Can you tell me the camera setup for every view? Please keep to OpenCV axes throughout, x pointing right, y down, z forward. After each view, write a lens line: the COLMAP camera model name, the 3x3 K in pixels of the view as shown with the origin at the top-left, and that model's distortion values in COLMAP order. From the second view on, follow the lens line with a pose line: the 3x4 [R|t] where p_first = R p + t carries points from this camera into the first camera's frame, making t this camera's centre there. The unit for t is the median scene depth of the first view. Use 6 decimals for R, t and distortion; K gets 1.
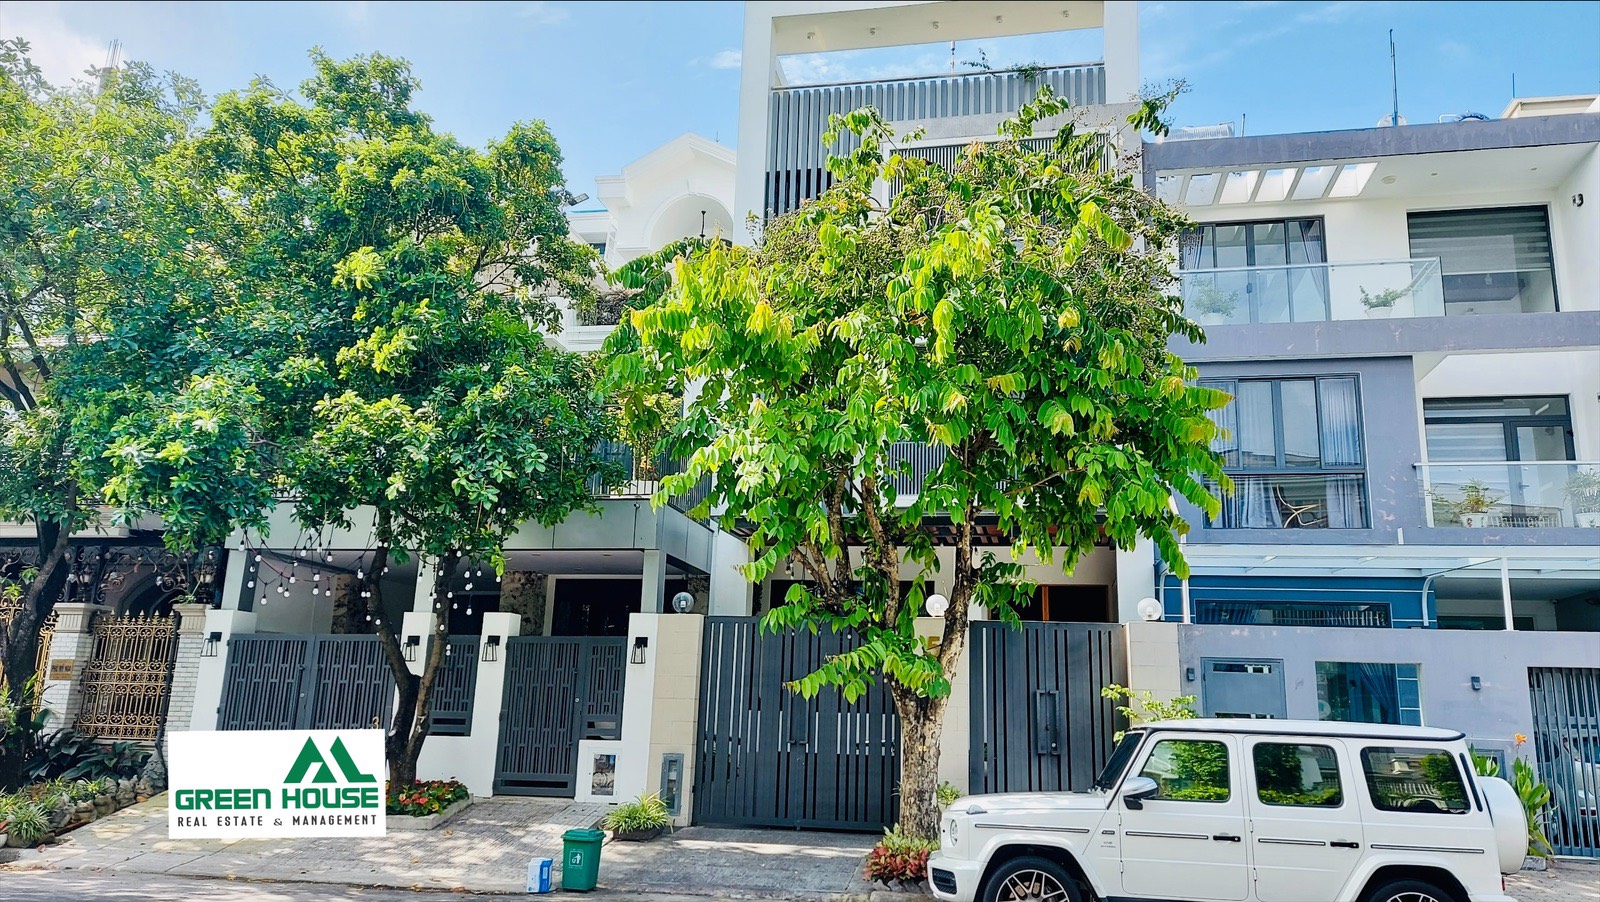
lens RADIAL K [[1149.7, 0, 801.7], [0, 1149.7, 459.2], [0, 0, 1]] dist [0.076762, -0.083696]
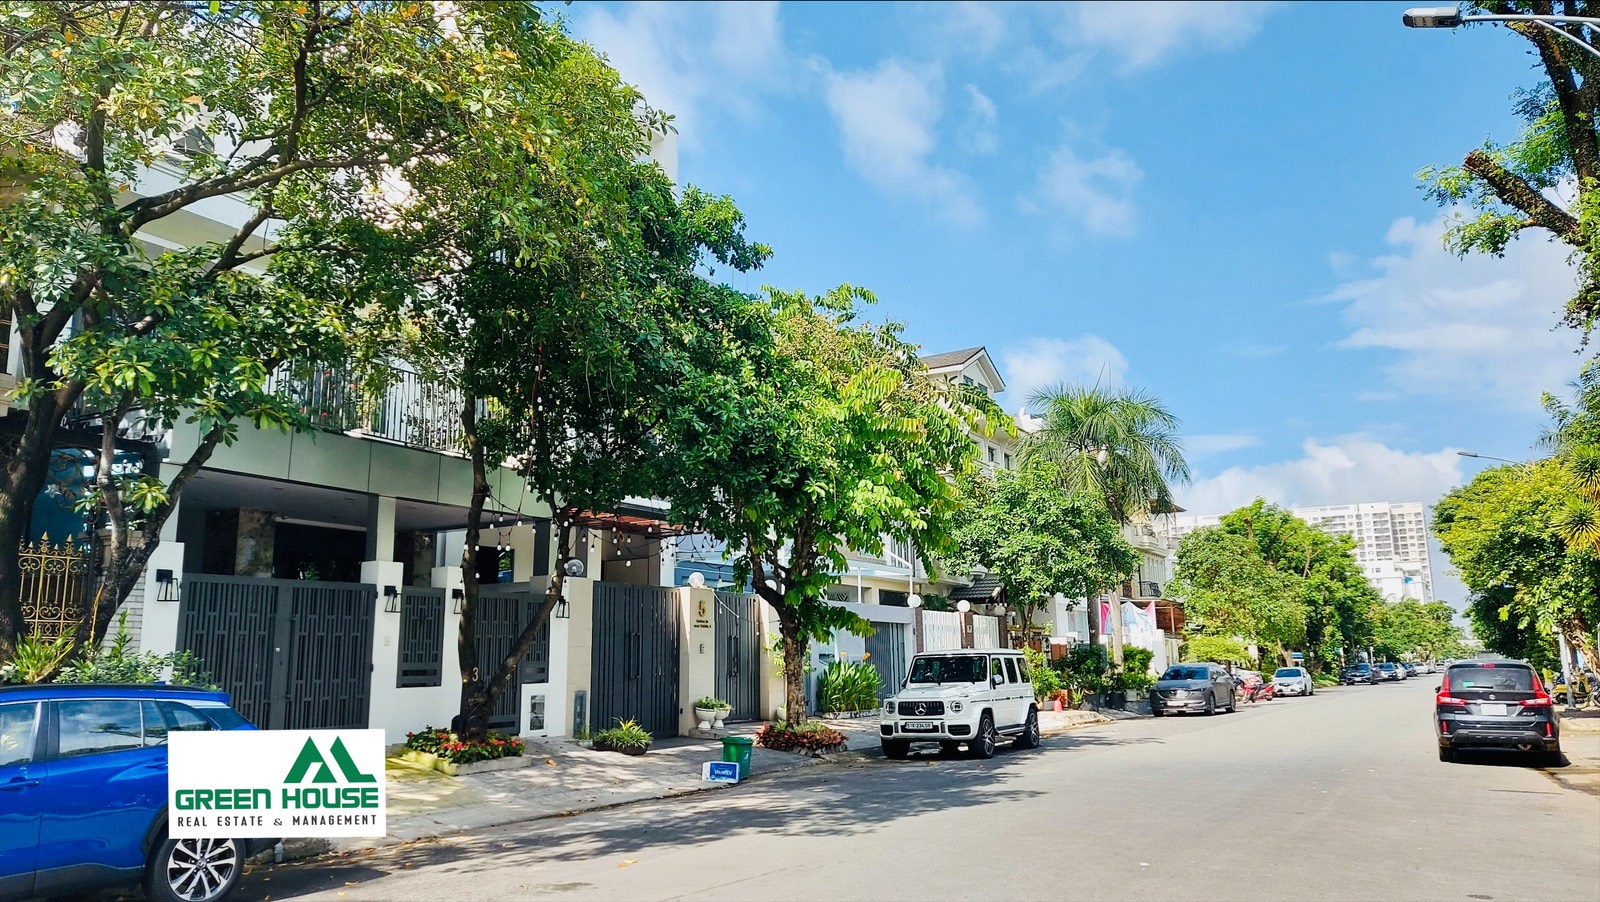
lens RADIAL K [[1149.7, 0, 801.7], [0, 1149.7, 459.2], [0, 0, 1]] dist [0.076762, -0.083696]
pose [[0.299029, 0.129909, 0.945360, -1.134828], [-0.207631, 0.975812, -0.068418, 0.044054], [-0.931381, -0.175827, 0.318769, 0.392242]]
